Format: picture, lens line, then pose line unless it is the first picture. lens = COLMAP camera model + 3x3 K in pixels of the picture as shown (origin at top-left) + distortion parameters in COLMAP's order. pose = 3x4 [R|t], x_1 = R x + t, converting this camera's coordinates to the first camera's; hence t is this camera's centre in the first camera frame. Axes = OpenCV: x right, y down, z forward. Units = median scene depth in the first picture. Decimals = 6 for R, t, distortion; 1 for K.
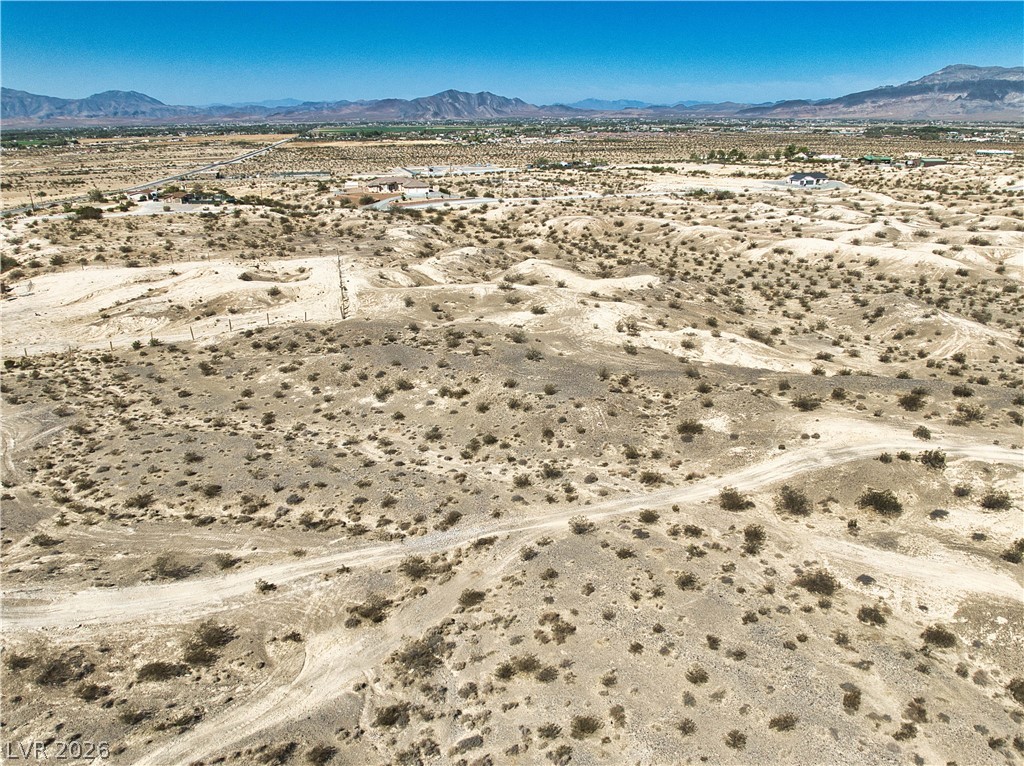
lens RADIAL K [[744.2, 0, 509.9], [0, 744.2, 403.6], [0, 0, 1]] dist [-0.040747, -0.004416]
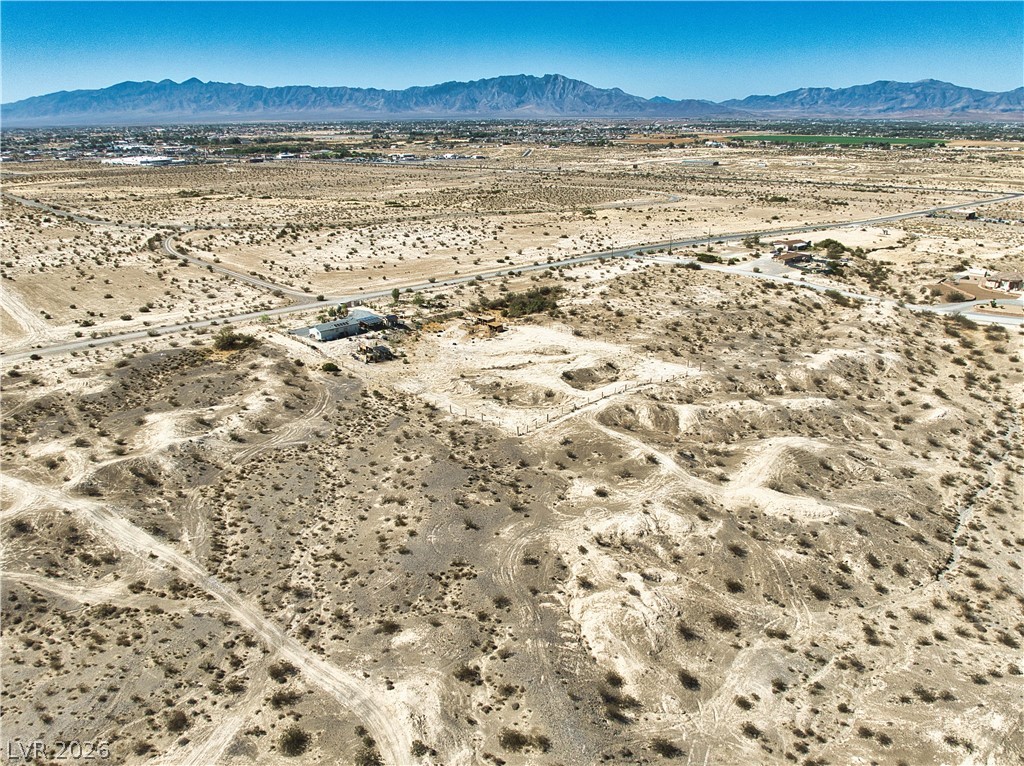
lens RADIAL K [[728.8, 0, 514.0], [0, 728.8, 435.5], [0, 0, 1]] dist [-0.036038, -0.002436]
pose [[0.492668, 0.354395, -0.794784, 0.768047], [-0.310855, 0.924729, 0.219646, -0.383719], [0.812802, 0.138850, 0.565751, 0.263311]]
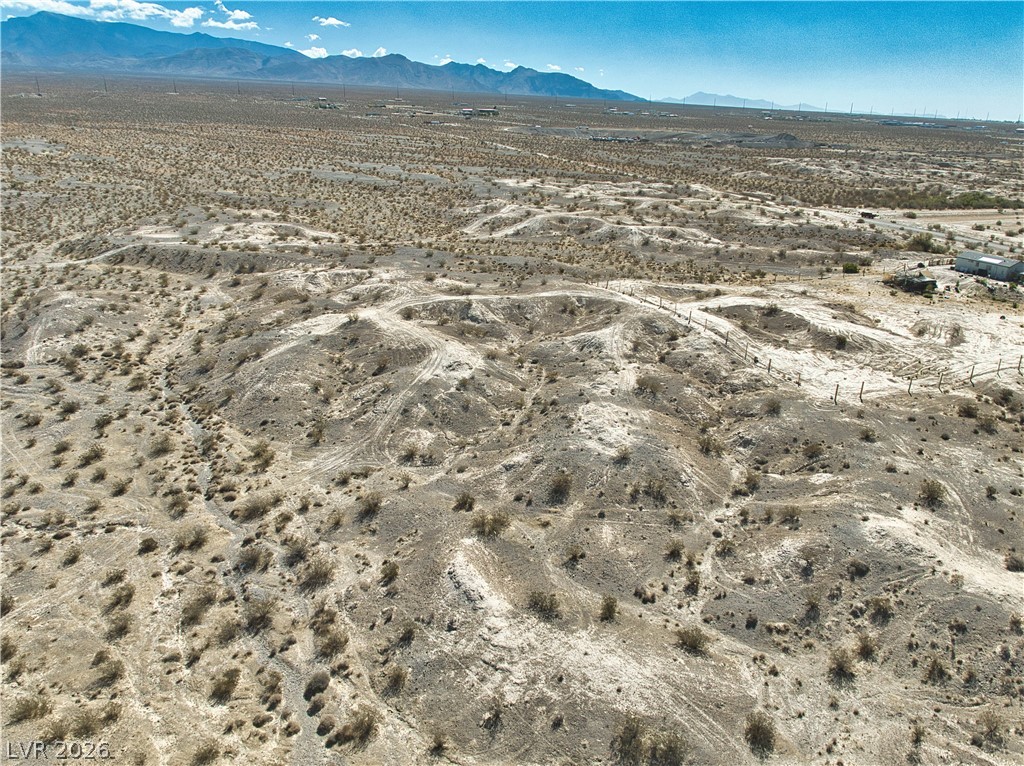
lens RADIAL K [[744.2, 0, 509.9], [0, 744.2, 403.6], [0, 0, 1]] dist [-0.040747, -0.004416]
pose [[-0.987635, 0.052333, -0.147777, 0.095621], [-0.061474, 0.737860, 0.672149, -0.778841], [0.144215, 0.672922, -0.725519, 1.978042]]
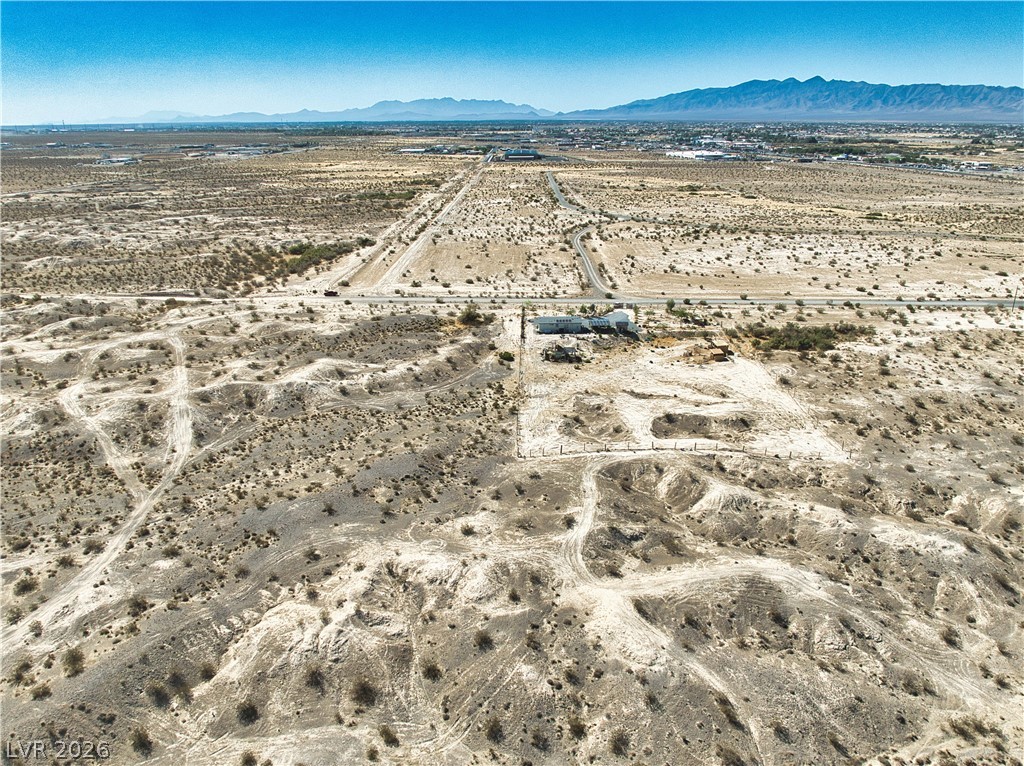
lens RADIAL K [[738.7, 0, 509.6], [0, 738.7, 399.1], [0, 0, 1]] dist [-0.031431, -0.013947]
pose [[-0.227055, 0.352985, -0.907660, 0.837745], [-0.339192, 0.844984, 0.413461, -0.682278], [0.912905, 0.401750, -0.072128, 1.012206]]
